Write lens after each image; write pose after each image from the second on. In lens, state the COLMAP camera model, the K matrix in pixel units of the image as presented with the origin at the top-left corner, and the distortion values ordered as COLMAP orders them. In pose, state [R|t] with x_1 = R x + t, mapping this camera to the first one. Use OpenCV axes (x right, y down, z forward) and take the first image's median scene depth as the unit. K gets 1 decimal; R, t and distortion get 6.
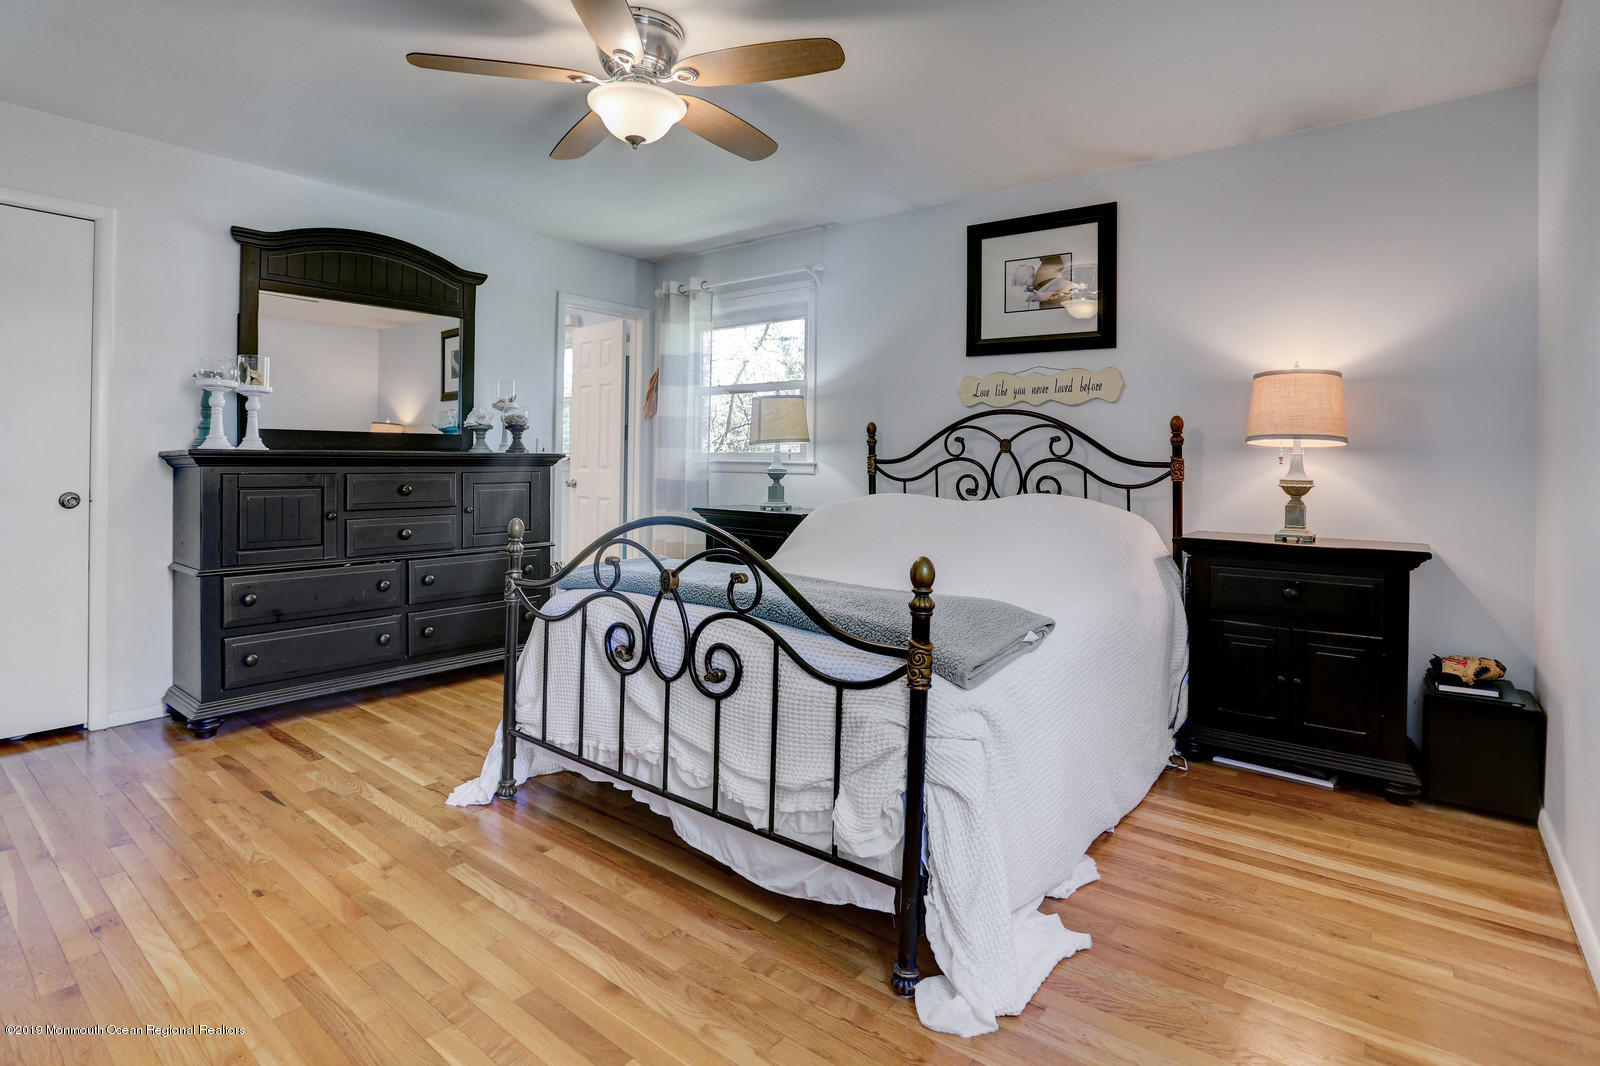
lens RADIAL K [[788.9, 0, 802.6], [0, 788.9, 466.4], [0, 0, 1]] dist [-0.066700, 0.000336]
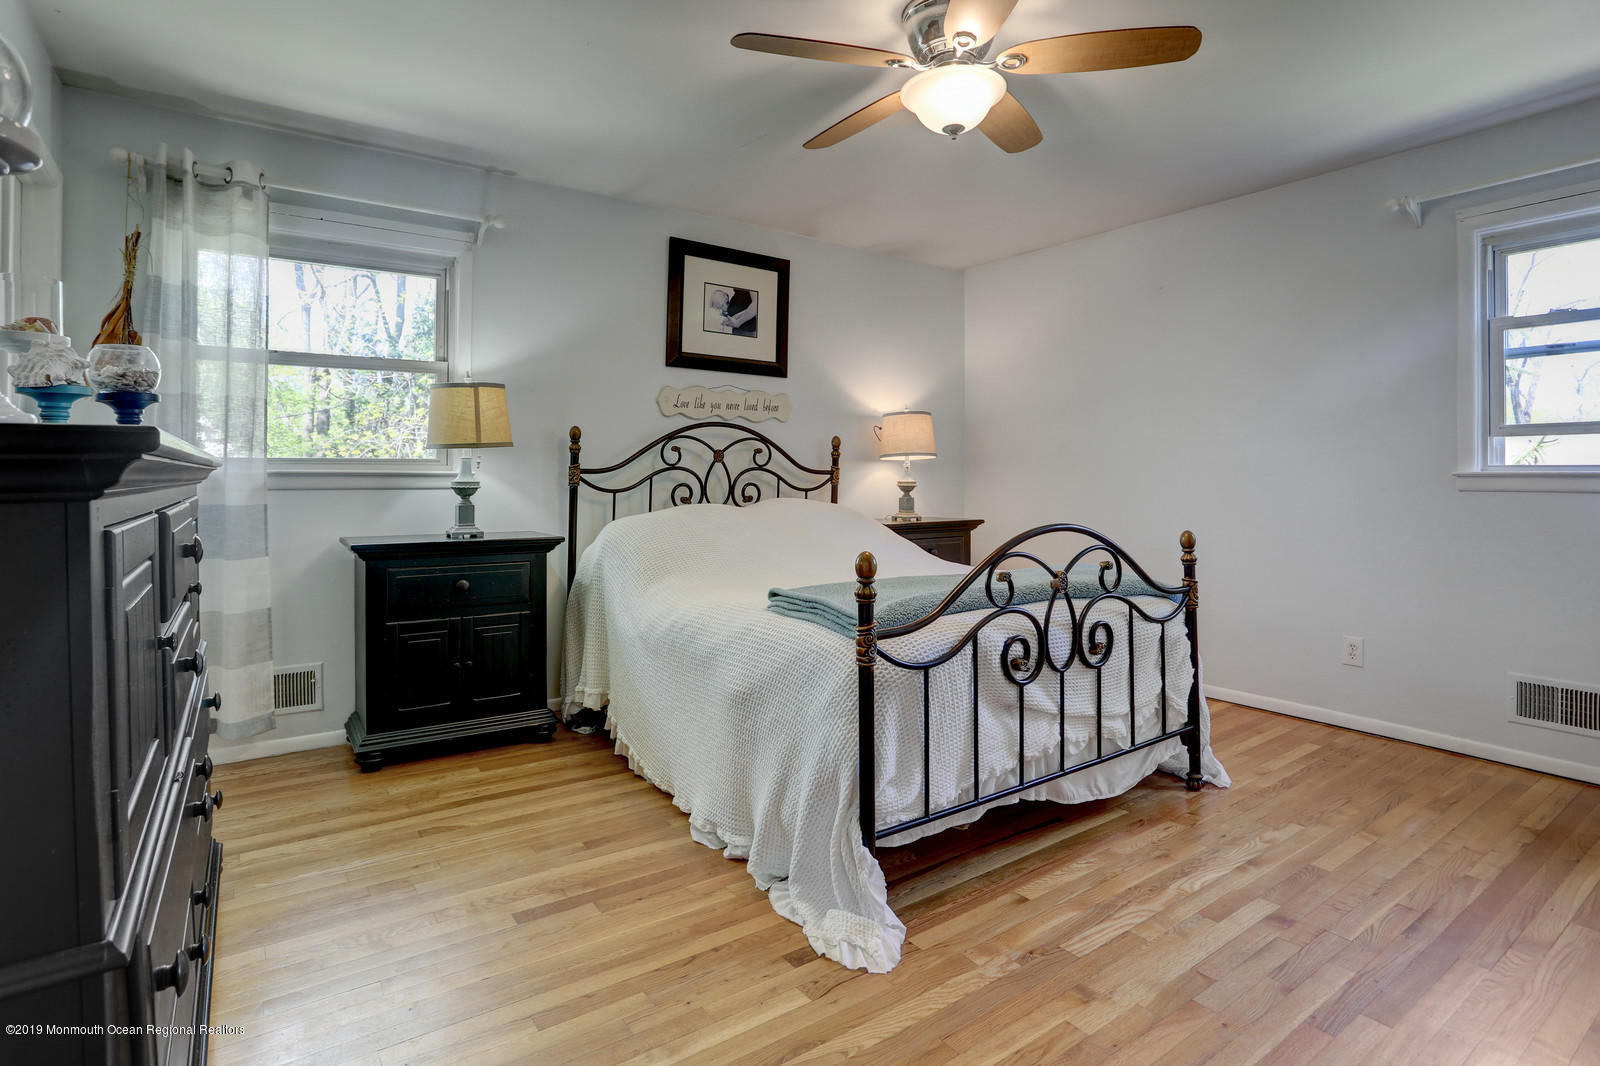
lens RADIAL K [[799.5, 0, 797.2], [0, 799.5, 472.9], [0, 0, 1]] dist [-0.077326, 0.053208]
pose [[0.307920, -0.011458, 0.951343, -0.789335], [0.004275, 0.999934, 0.010659, -0.014660], [-0.951403, 0.000785, 0.307948, 0.585113]]
